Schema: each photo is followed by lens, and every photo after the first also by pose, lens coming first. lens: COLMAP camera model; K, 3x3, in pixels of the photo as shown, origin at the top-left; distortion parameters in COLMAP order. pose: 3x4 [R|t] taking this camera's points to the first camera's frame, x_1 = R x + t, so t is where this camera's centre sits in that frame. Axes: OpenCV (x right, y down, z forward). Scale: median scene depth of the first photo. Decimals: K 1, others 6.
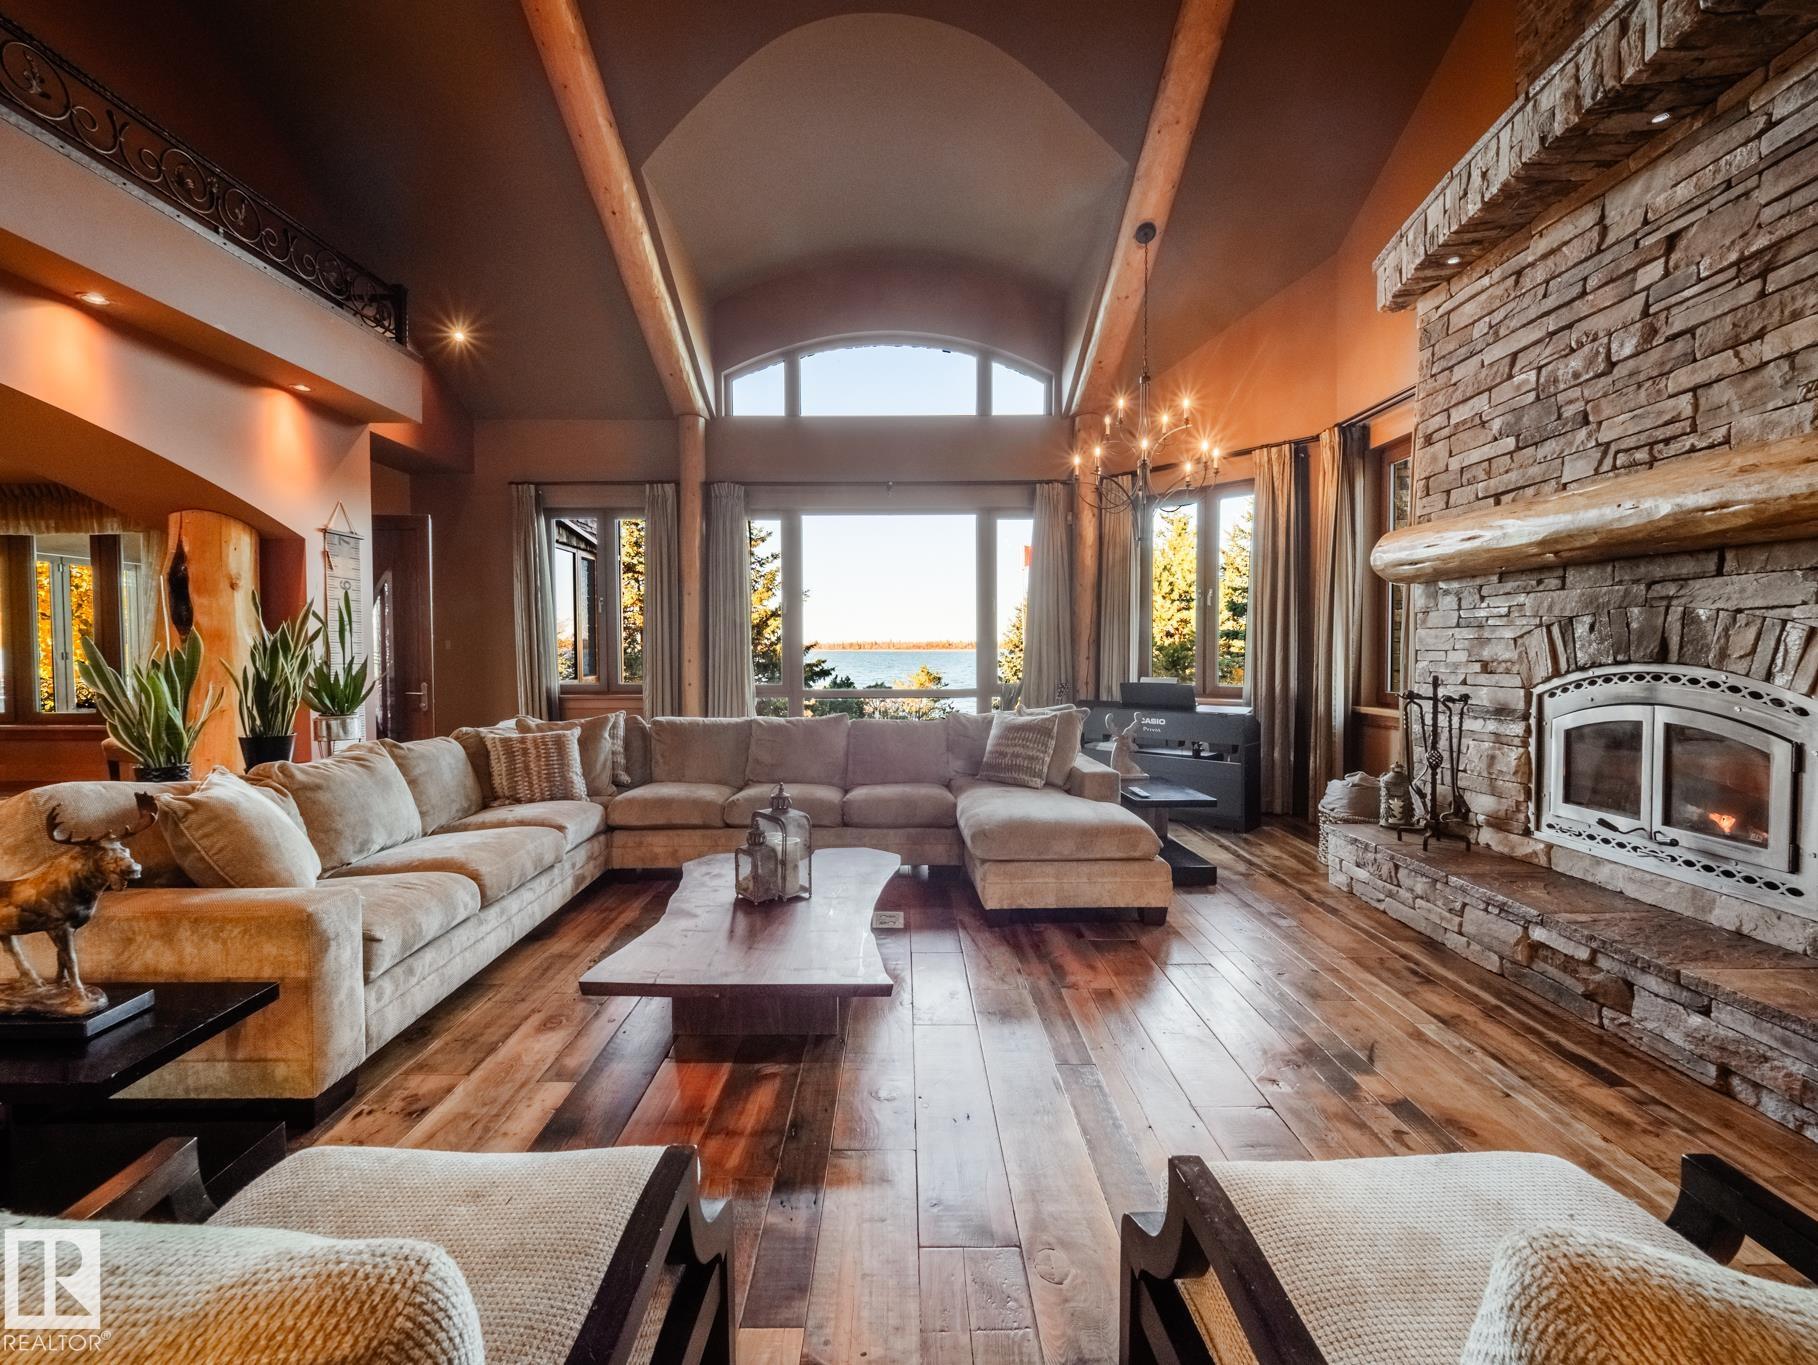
lens RADIAL K [[765.1, 0, 900.0], [0, 765.1, 667.7], [0, 0, 1]] dist [0.005360, -0.004722]
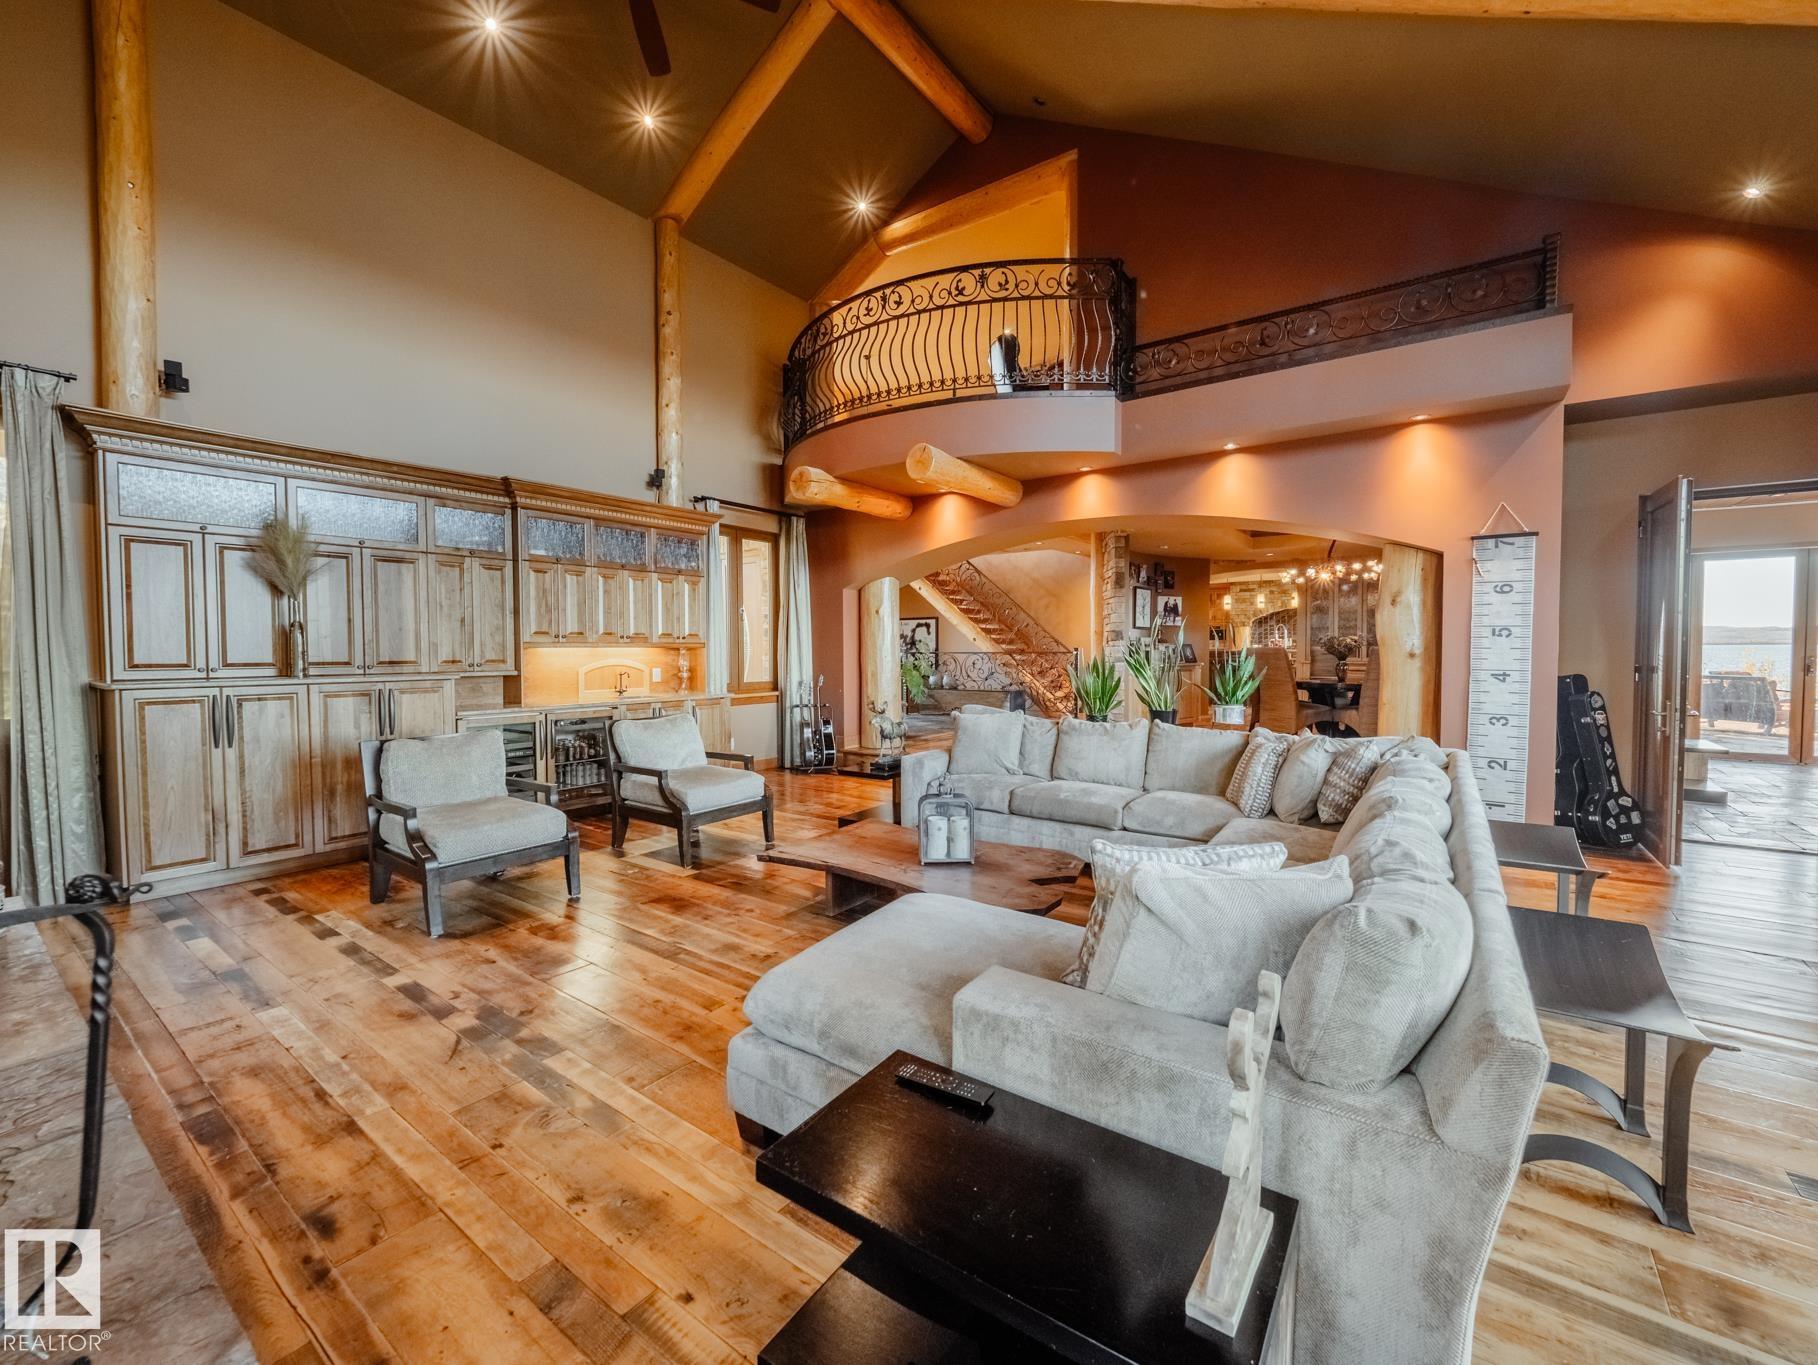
lens RADIAL K [[765.1, 0, 908.0], [0, 765.1, 669.4], [0, 0, 1]] dist [0.005360, -0.004722]
pose [[-0.592985, 0.028150, -0.804722, 0.605368], [-0.015119, 0.998823, 0.046081, -0.047505], [0.805072, 0.039492, -0.591861, 1.180796]]
